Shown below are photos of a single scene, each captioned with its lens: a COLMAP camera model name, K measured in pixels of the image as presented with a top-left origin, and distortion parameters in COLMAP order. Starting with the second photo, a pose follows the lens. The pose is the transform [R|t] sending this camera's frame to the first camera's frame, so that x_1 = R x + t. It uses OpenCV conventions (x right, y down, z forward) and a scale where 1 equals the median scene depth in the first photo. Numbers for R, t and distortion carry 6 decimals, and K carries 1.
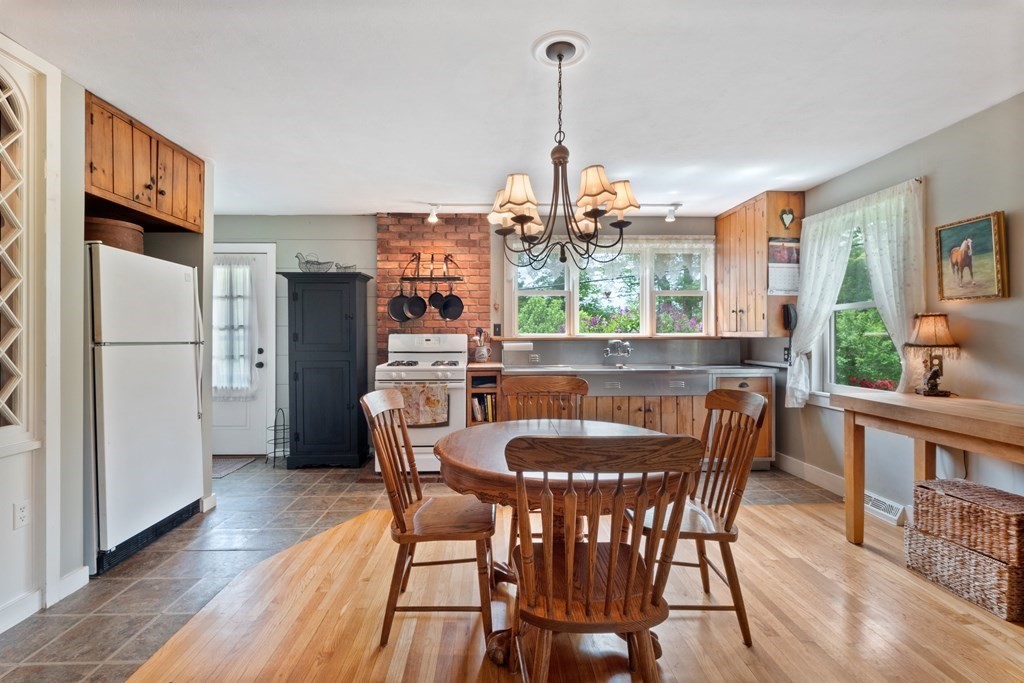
lens RADIAL K [[443.2, 0, 507.1], [0, 443.2, 335.5], [0, 0, 1]] dist [0.003777, -0.001584]
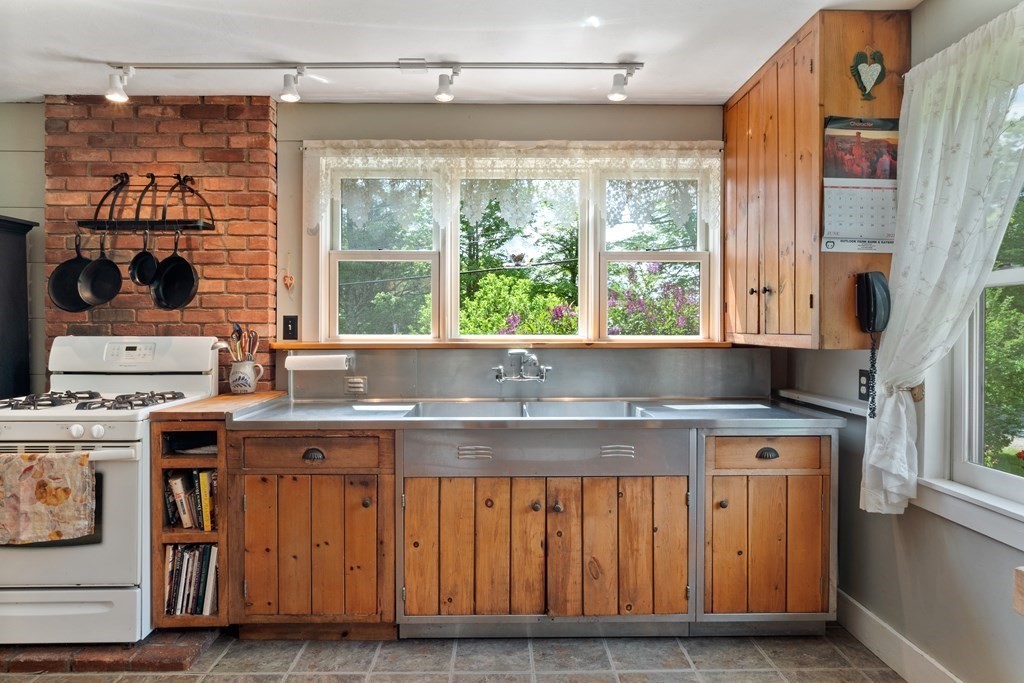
lens RADIAL K [[515.8, 0, 526.2], [0, 515.8, 332.8], [0, 0, 1]] dist [-0.000892, 0.000378]
pose [[0.999781, 0.003829, -0.020584, 0.296310], [-0.003633, 0.999947, 0.009583, -0.015496], [0.020620, -0.009506, 0.999742, 0.468915]]
